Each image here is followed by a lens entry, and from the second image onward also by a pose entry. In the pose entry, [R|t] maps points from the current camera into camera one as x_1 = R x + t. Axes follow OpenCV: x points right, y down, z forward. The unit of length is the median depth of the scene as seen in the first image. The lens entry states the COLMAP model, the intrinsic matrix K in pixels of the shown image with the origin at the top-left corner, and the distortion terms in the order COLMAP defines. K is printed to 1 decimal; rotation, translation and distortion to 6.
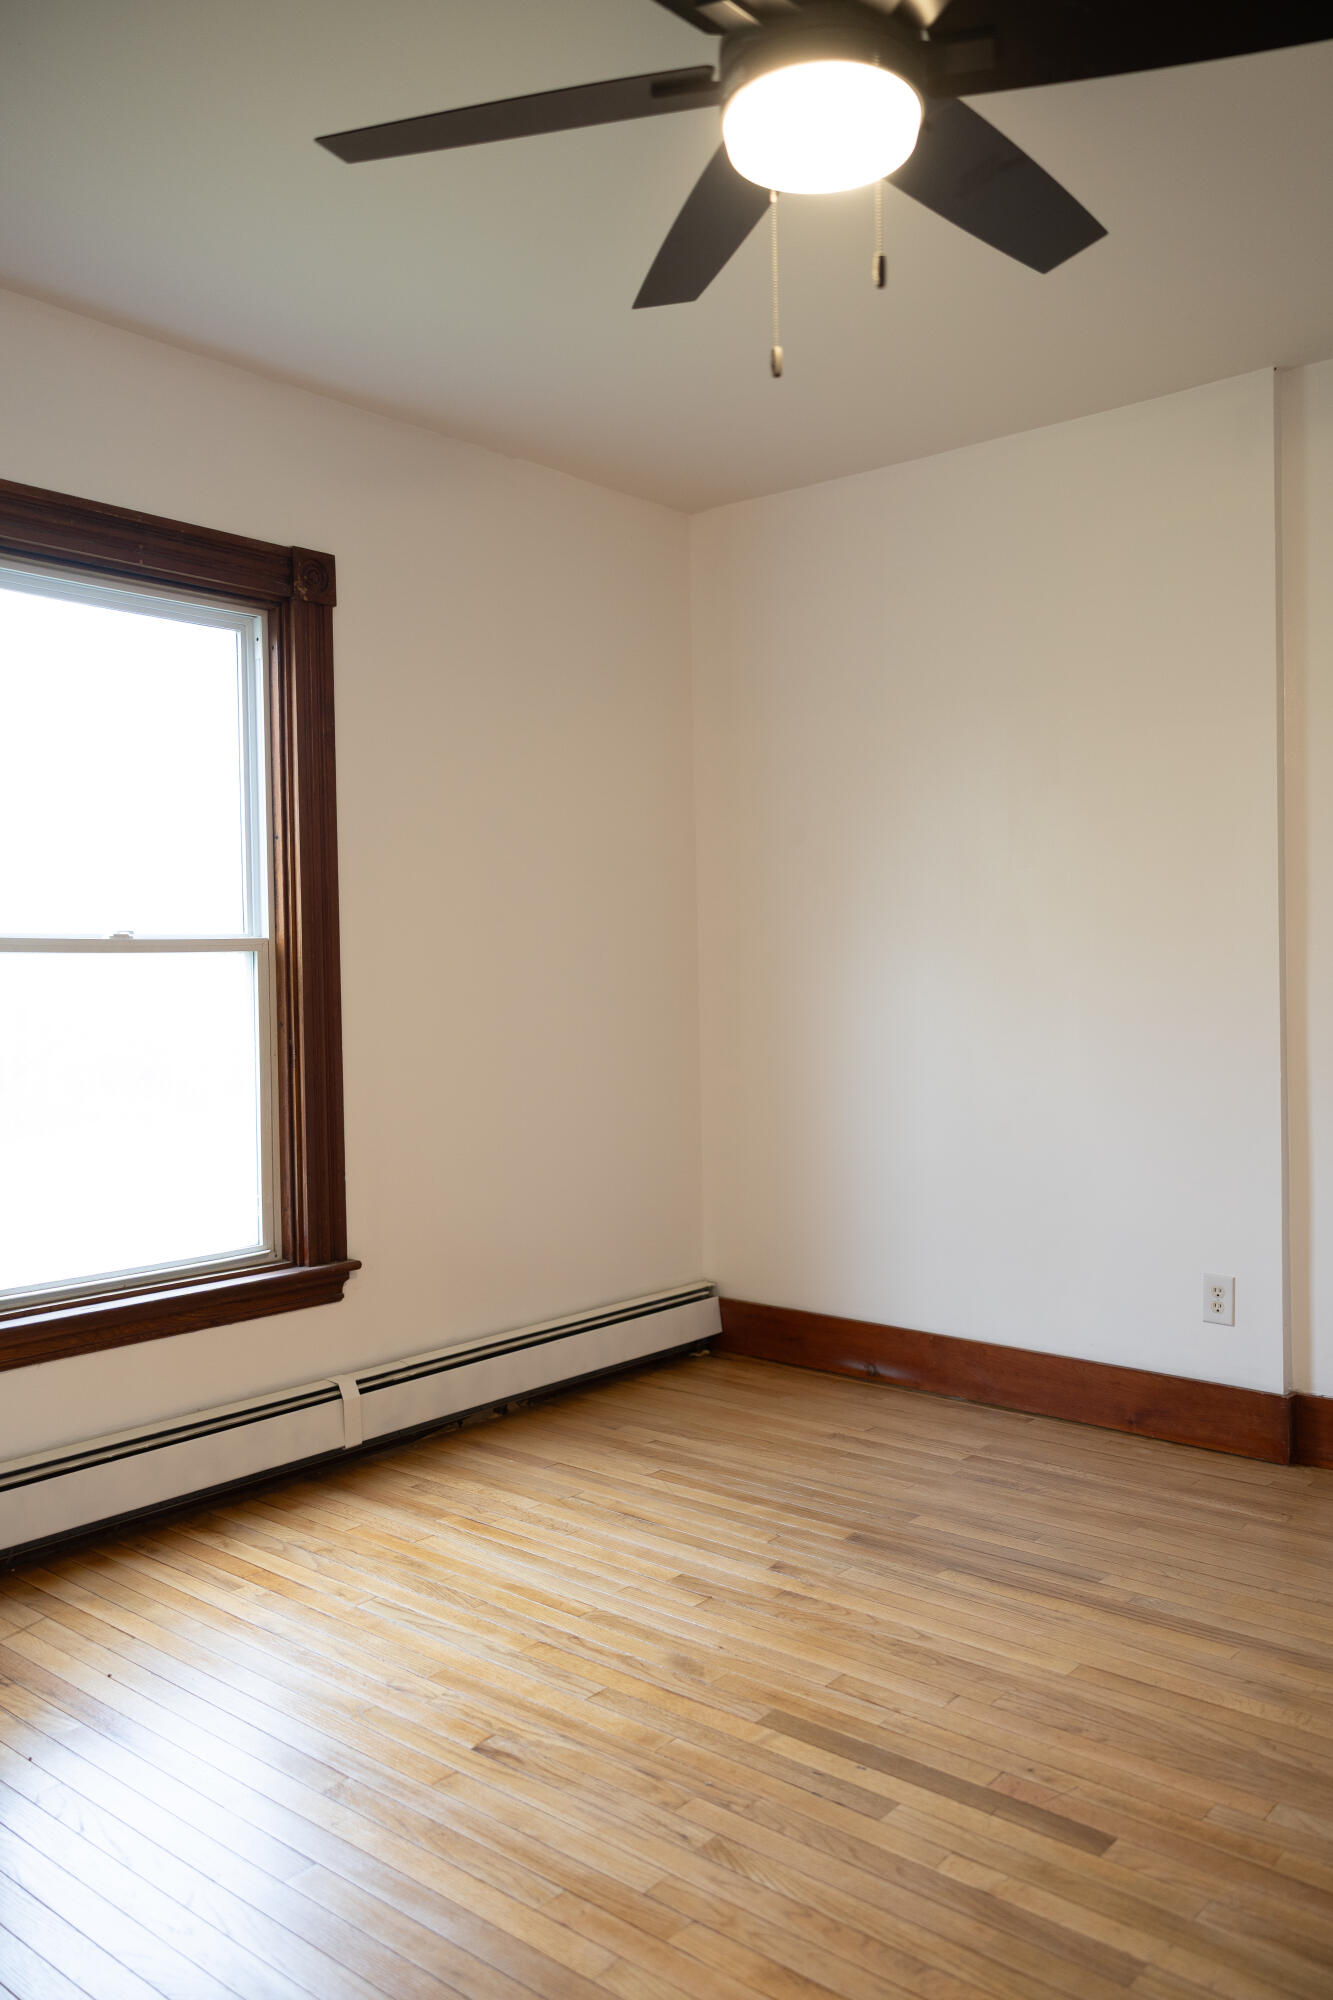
lens RADIAL K [[1571.5, 0, 671.1], [0, 1571.5, 997.7], [0, 0, 1]] dist [0.011941, -0.009302]
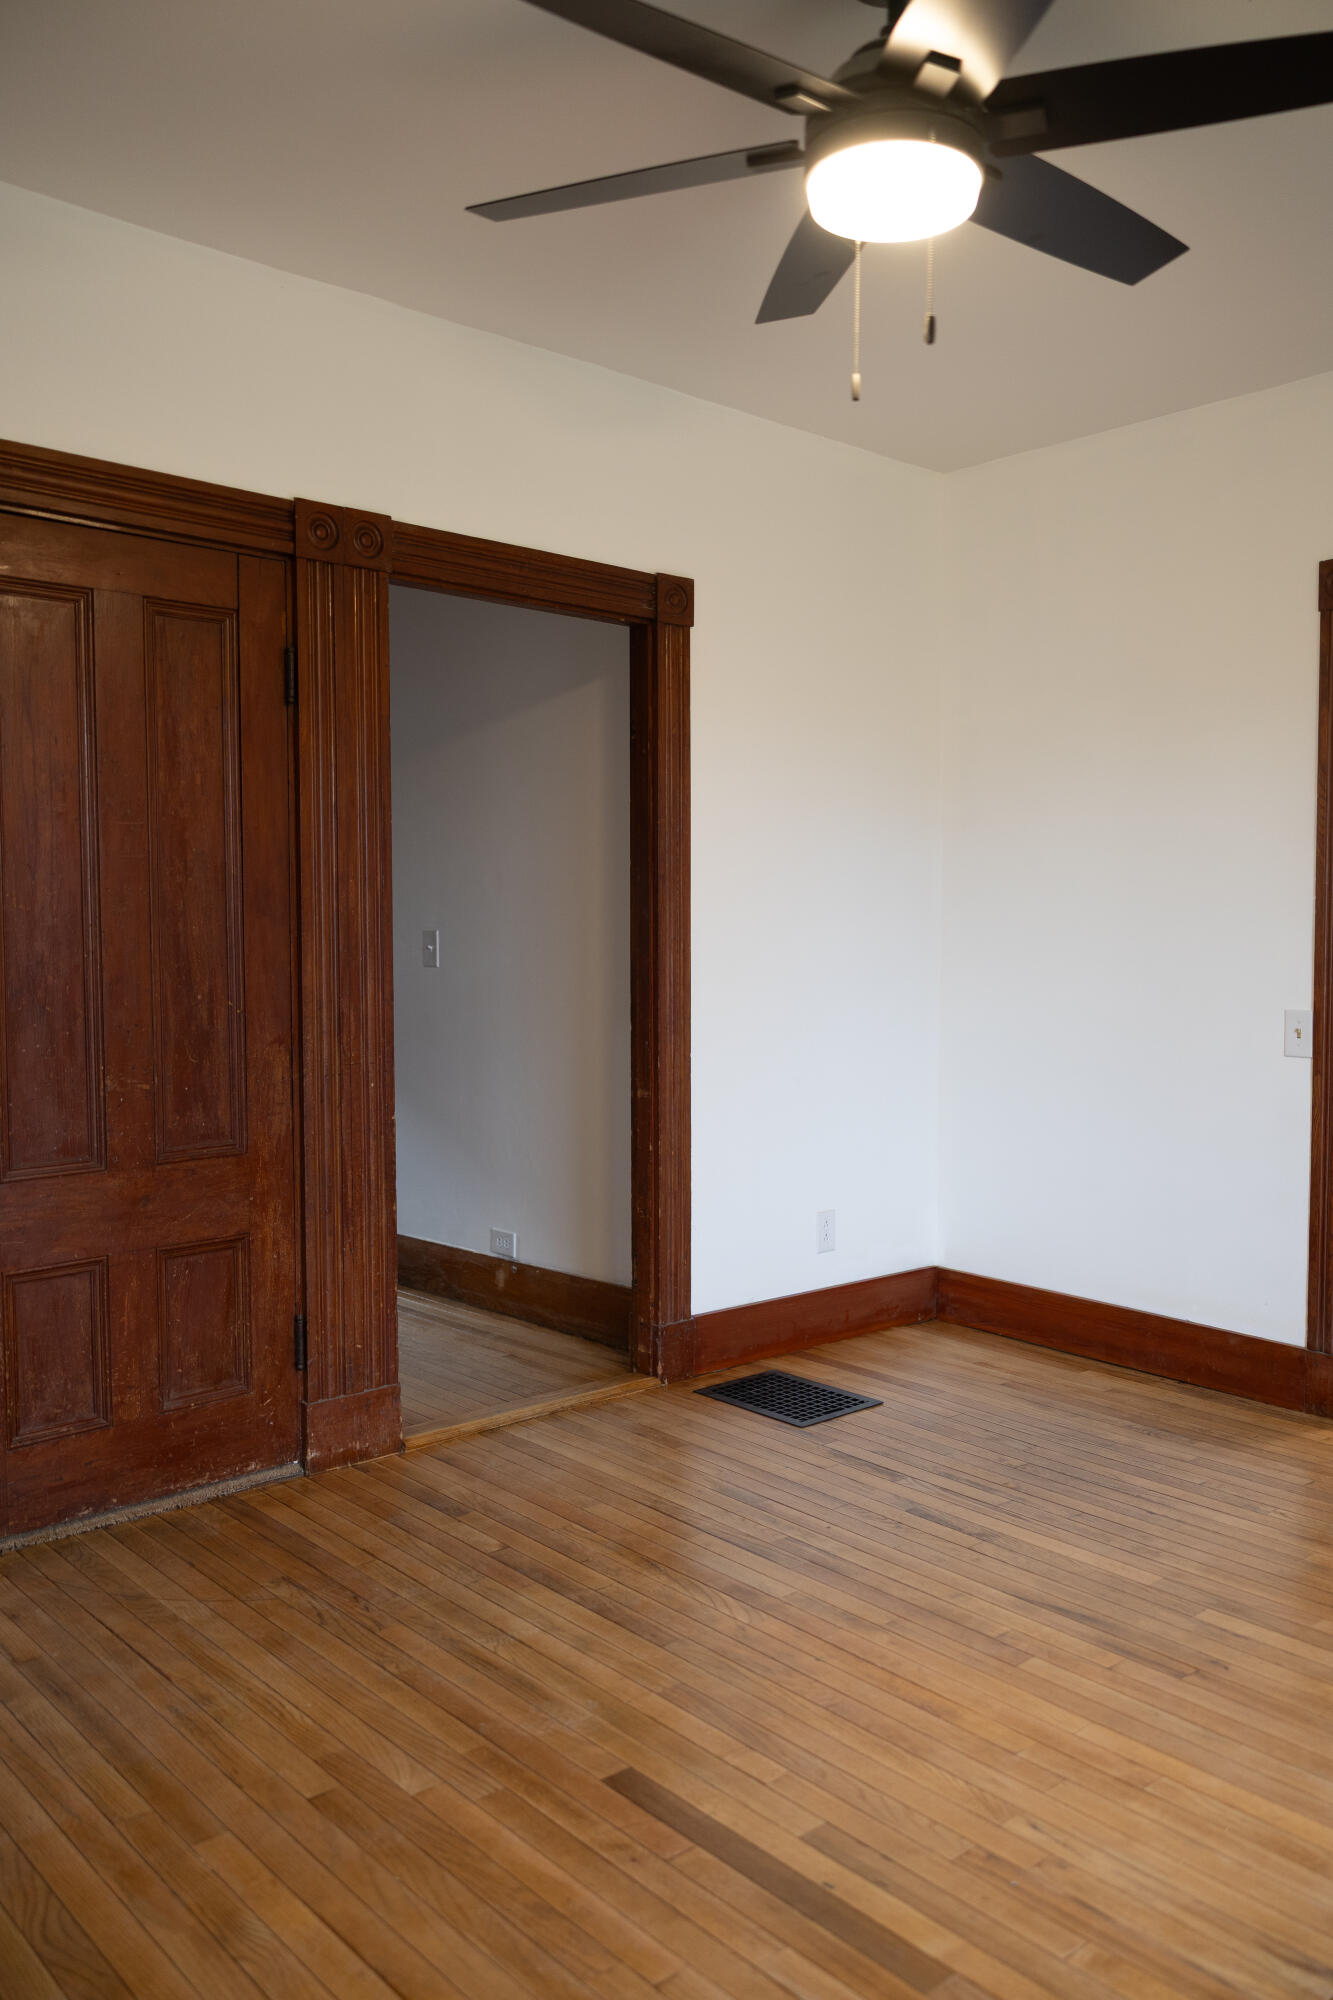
lens RADIAL K [[1571.5, 0, 654.6], [0, 1571.5, 1003.2], [0, 0, 1]] dist [0.011941, -0.009302]
pose [[-0.988311, 0.012411, 0.151947, 0.080972], [0.022975, 0.997423, 0.067964, -0.038602], [-0.150712, 0.070660, -0.986049, 1.852546]]
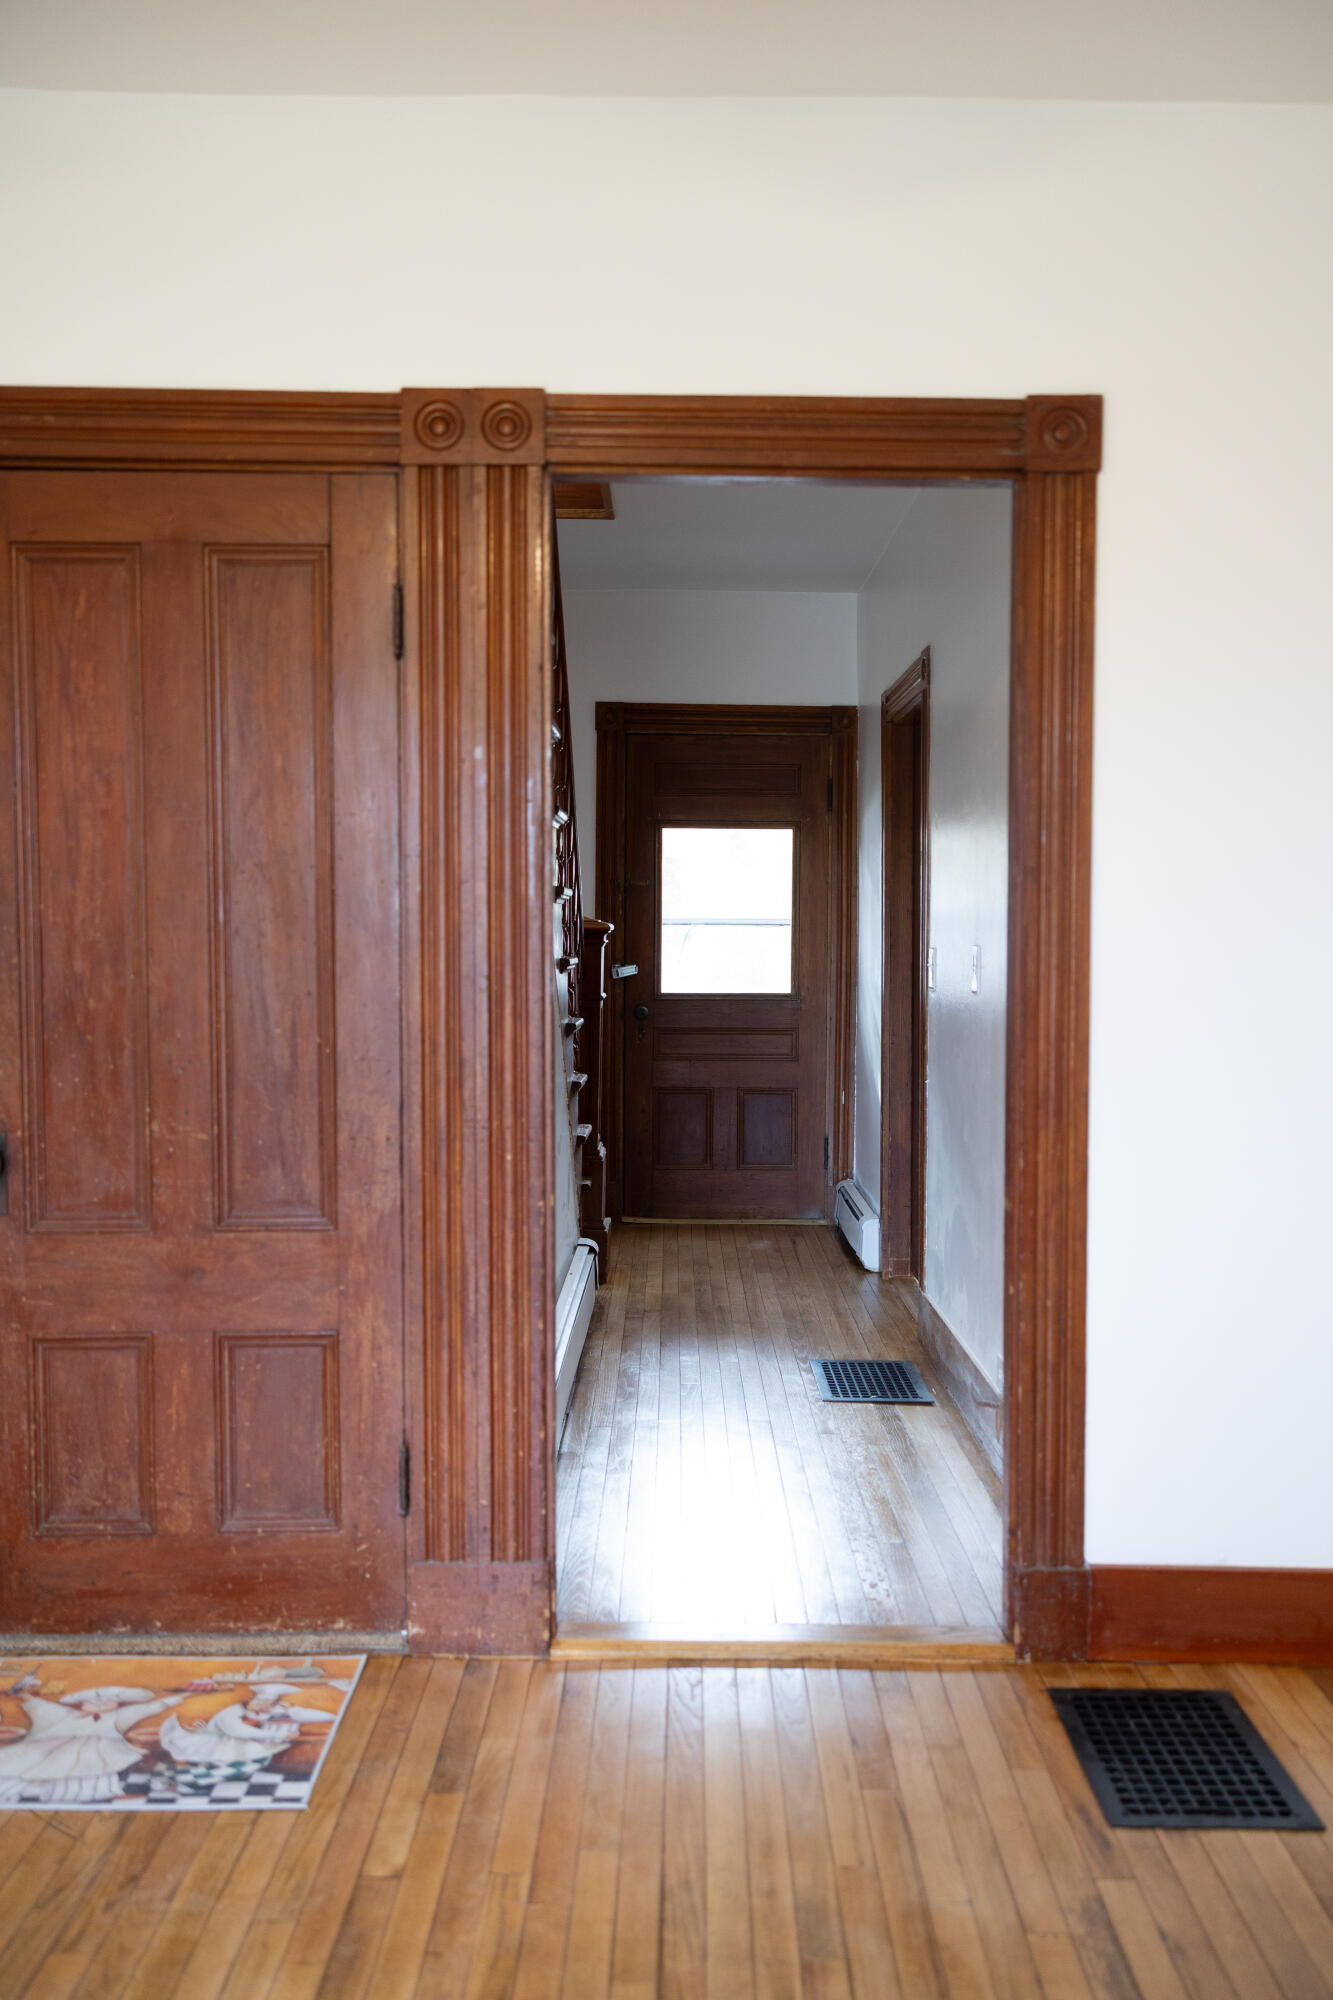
lens RADIAL K [[1571.5, 0, 662.3], [0, 1571.5, 987.1], [0, 0, 1]] dist [0.011941, -0.009302]
pose [[-0.641699, -0.015836, 0.766793, -0.361625], [0.023643, 0.998903, 0.040415, -0.028444], [-0.766592, 0.044064, -0.640621, 1.026950]]
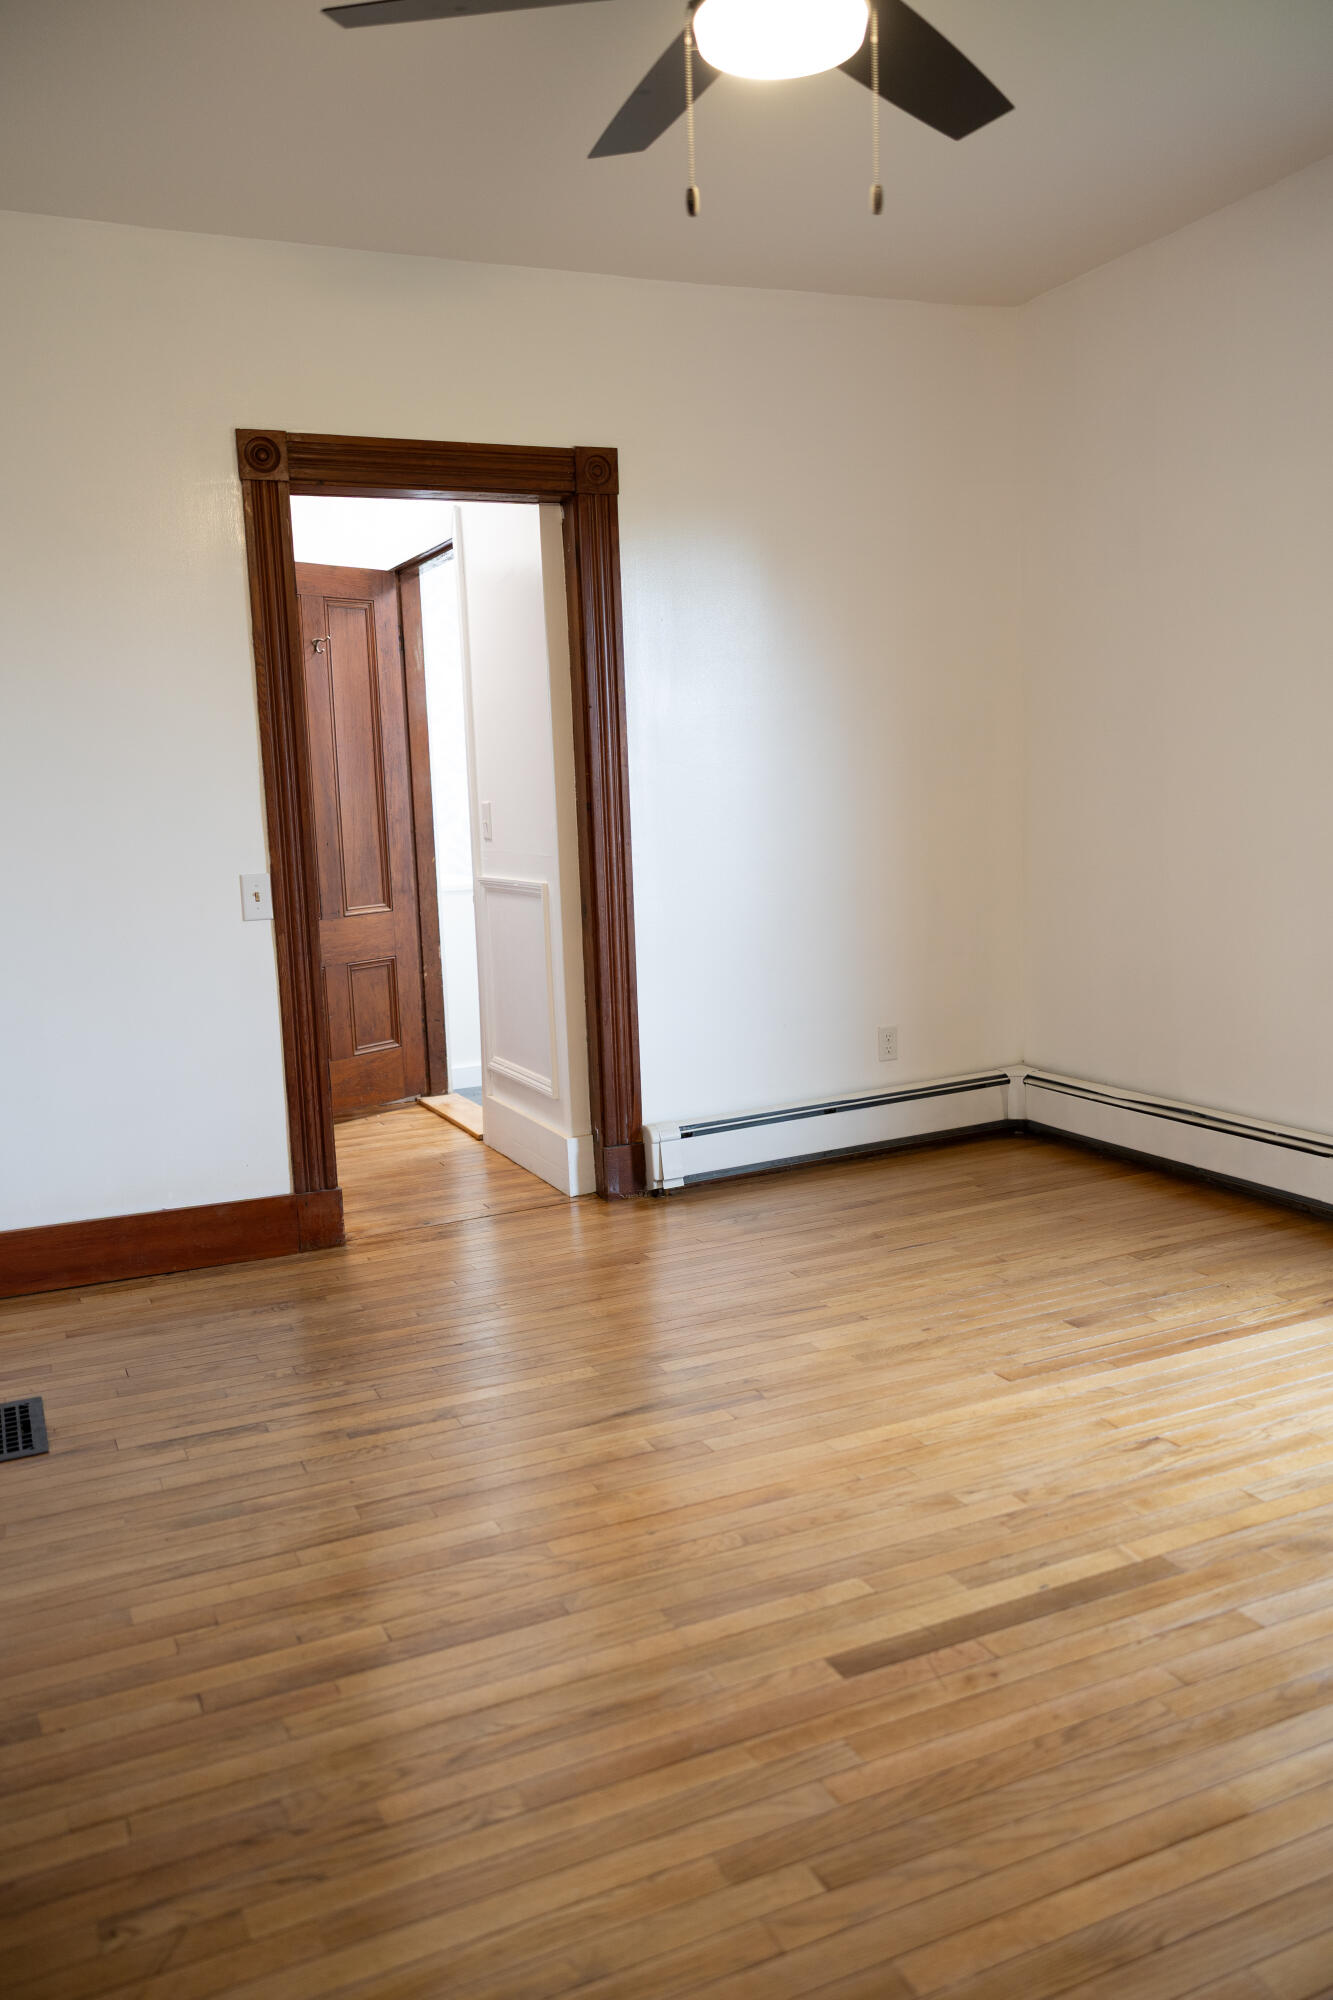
lens RADIAL K [[1571.5, 0, 666.8], [0, 1571.5, 997.1], [0, 0, 1]] dist [0.011941, -0.009302]
pose [[-0.413954, 0.160357, -0.896062, 1.062432], [0.026613, 0.986073, 0.164171, -0.040412], [0.909909, 0.044112, -0.412457, 1.204066]]
